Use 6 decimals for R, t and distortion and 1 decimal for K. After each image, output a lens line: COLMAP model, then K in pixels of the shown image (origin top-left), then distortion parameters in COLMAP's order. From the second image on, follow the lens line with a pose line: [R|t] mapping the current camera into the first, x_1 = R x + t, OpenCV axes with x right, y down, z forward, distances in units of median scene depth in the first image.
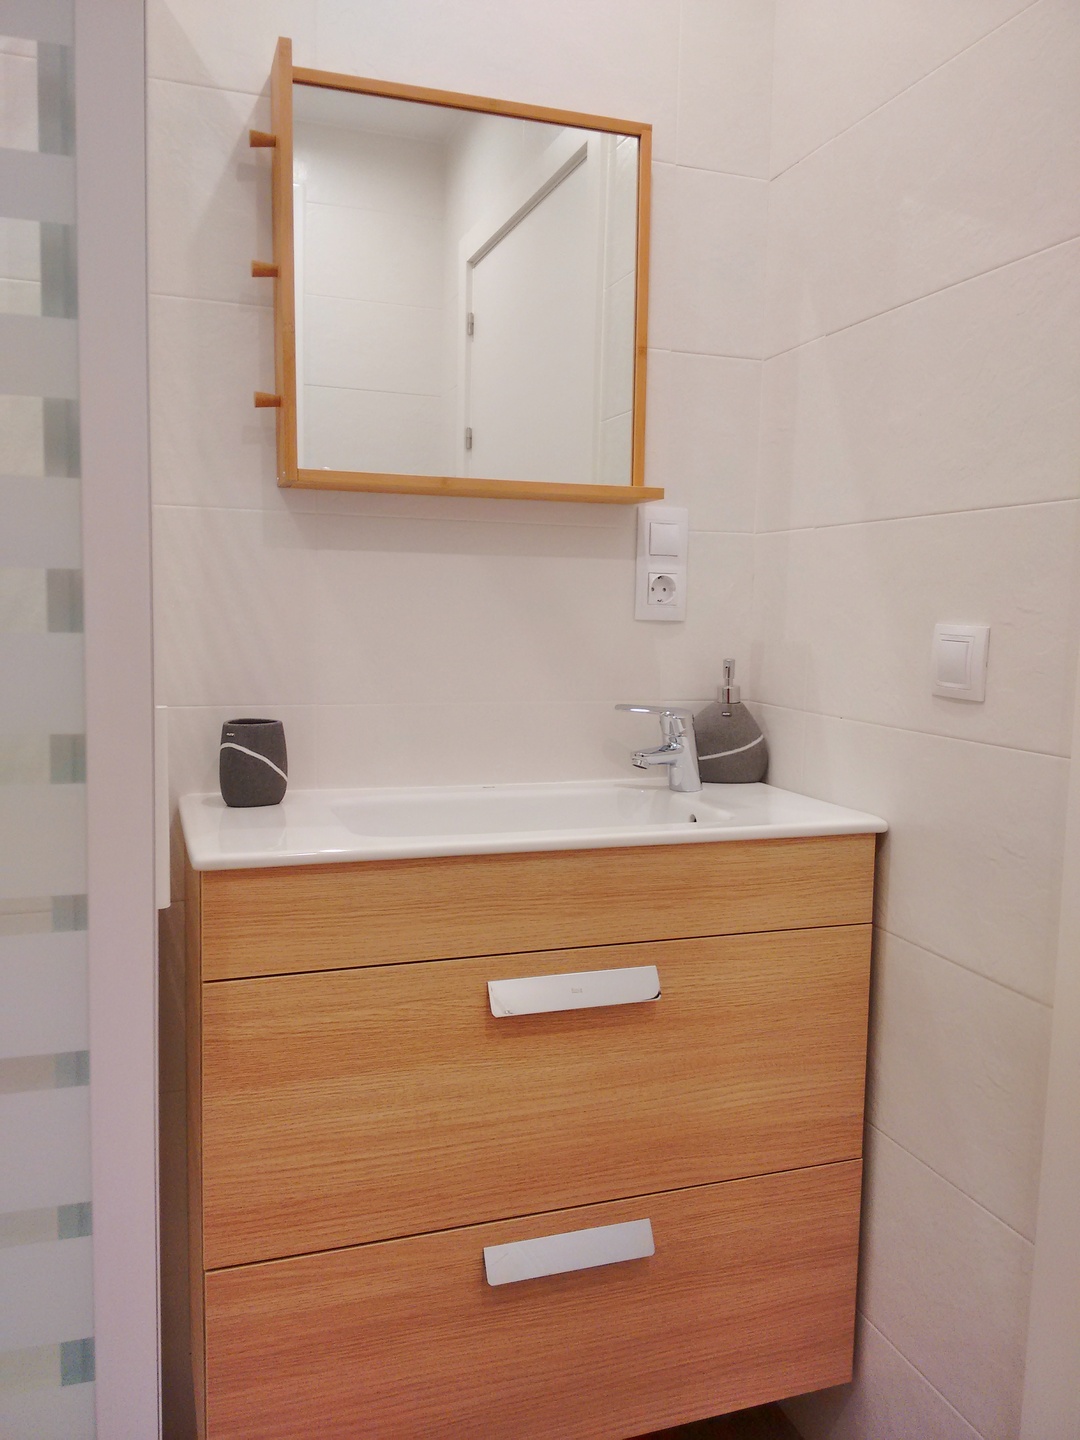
lens RADIAL K [[1126.7, 0, 544.8], [0, 1126.7, 709.8], [0, 0, 1]] dist [0.071506, -0.095319]
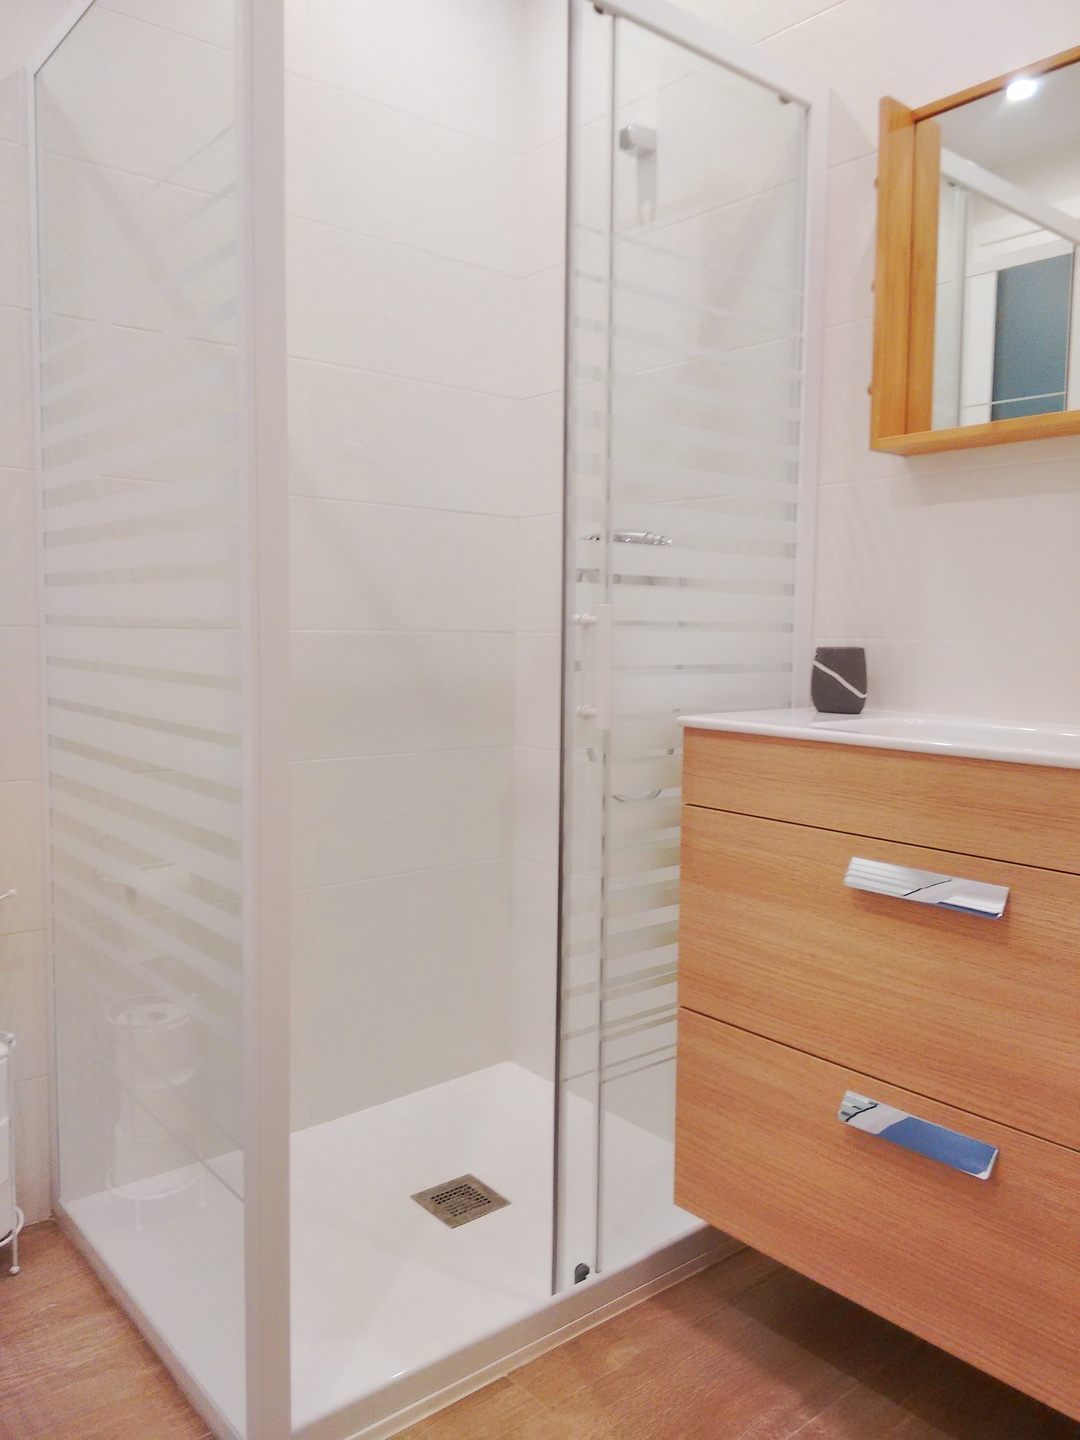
lens RADIAL K [[1126.7, 0, 544.7], [0, 1126.7, 706.6], [0, 0, 1]] dist [0.071506, -0.095319]
pose [[0.344431, 0.051574, -0.937394, 0.909137], [-0.093021, 0.995451, 0.020589, 0.091542], [0.934192, 0.080106, 0.347662, 0.284932]]
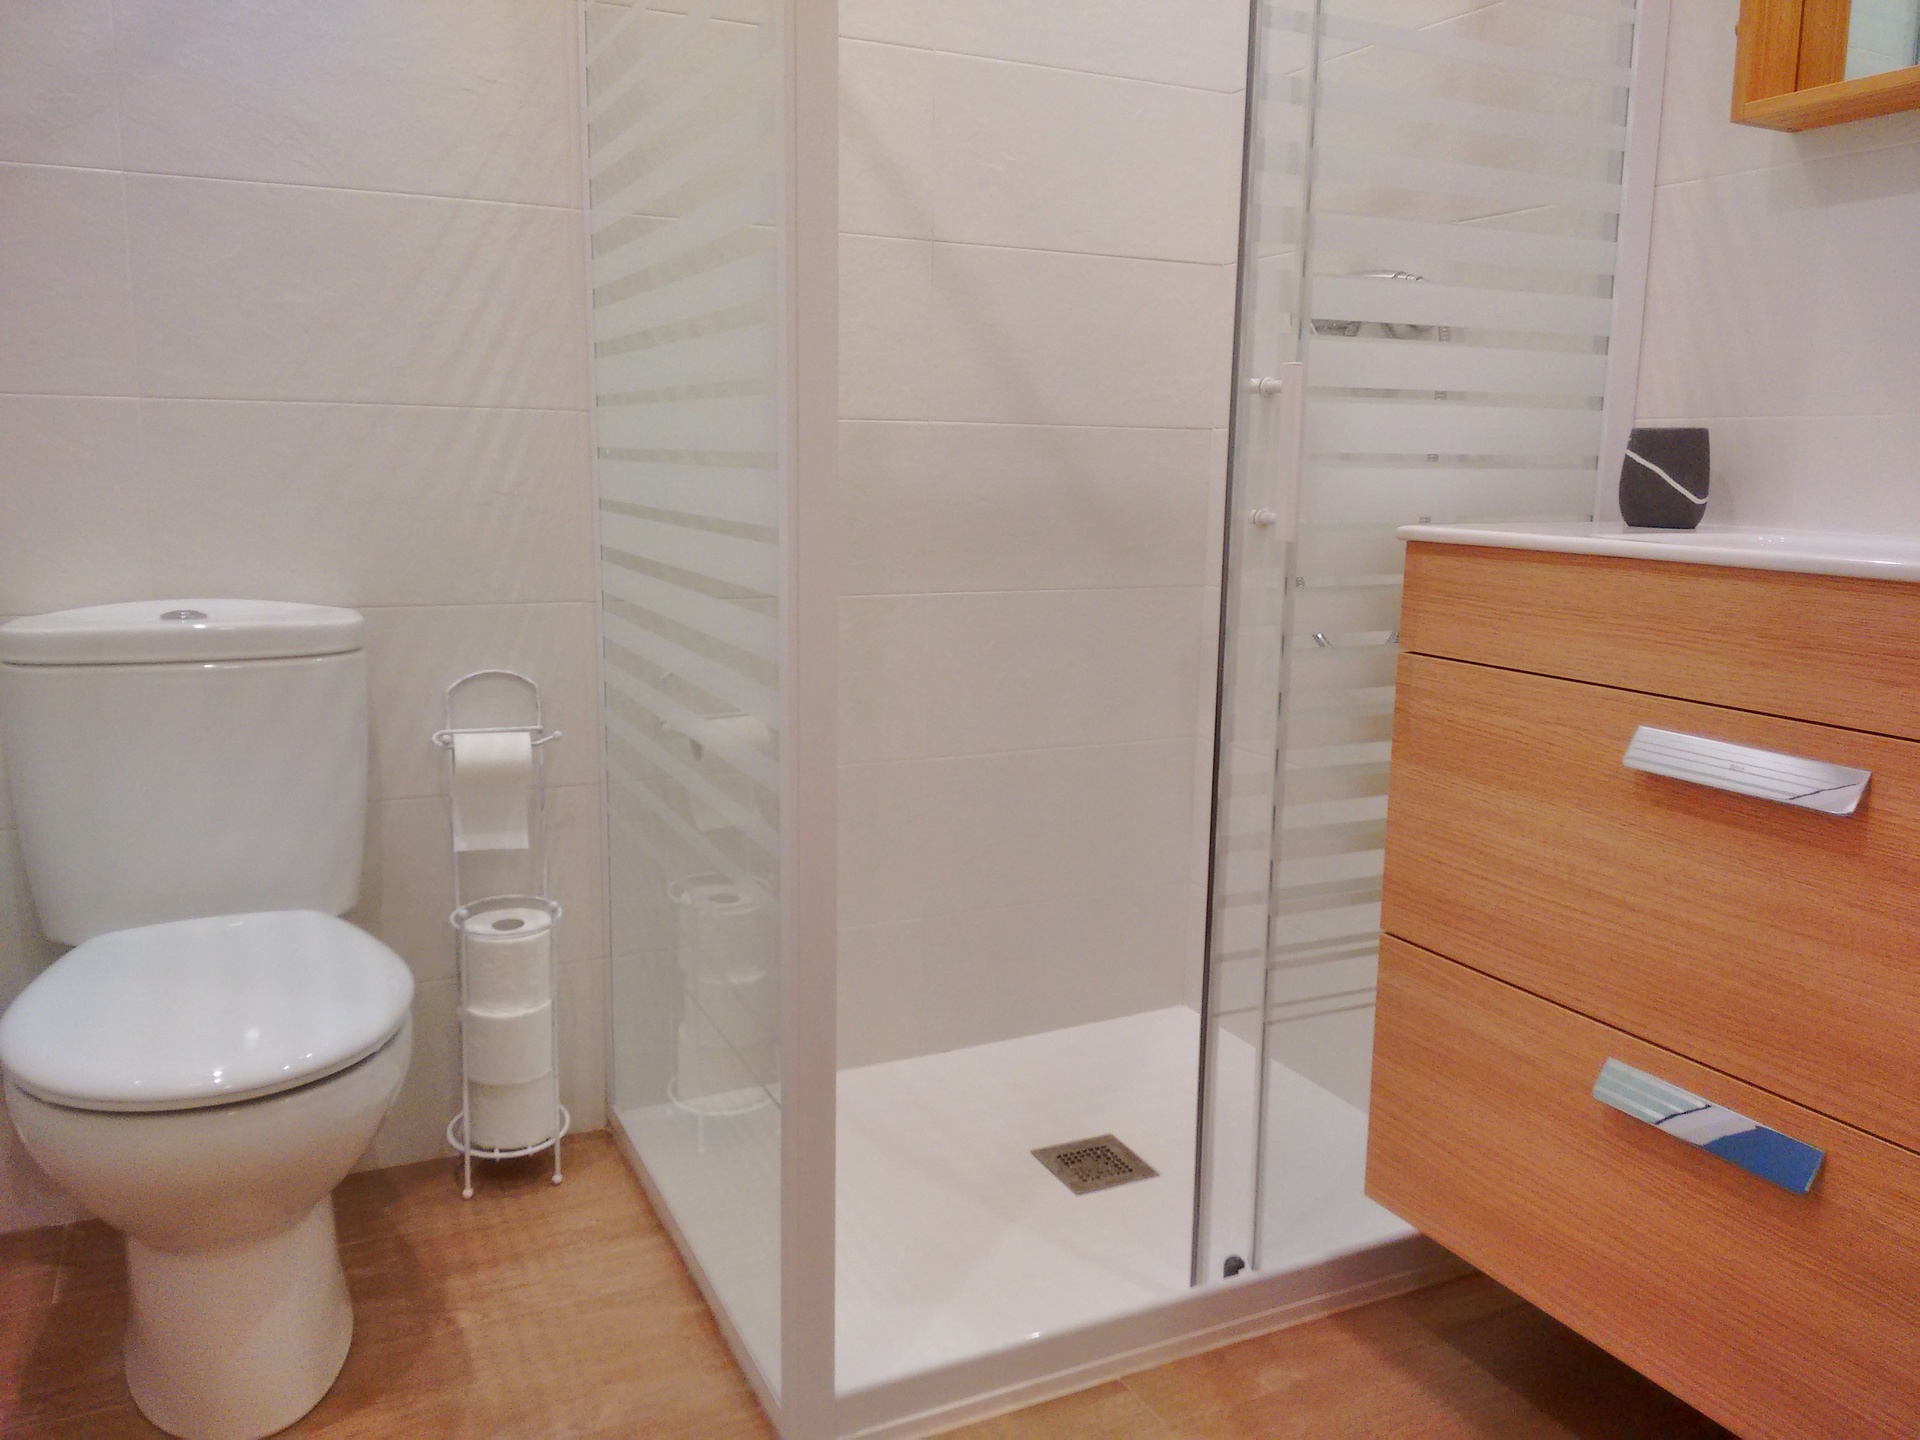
lens RADIAL K [[1502.3, 0, 957.3], [0, 1502.3, 701.8], [0, 0, 1]] dist [0.071506, -0.095319]
pose [[0.103129, 0.140438, -0.984704, 0.927043], [-0.104344, 0.986048, 0.129702, 0.134777], [0.989180, 0.089372, 0.116344, 0.400237]]
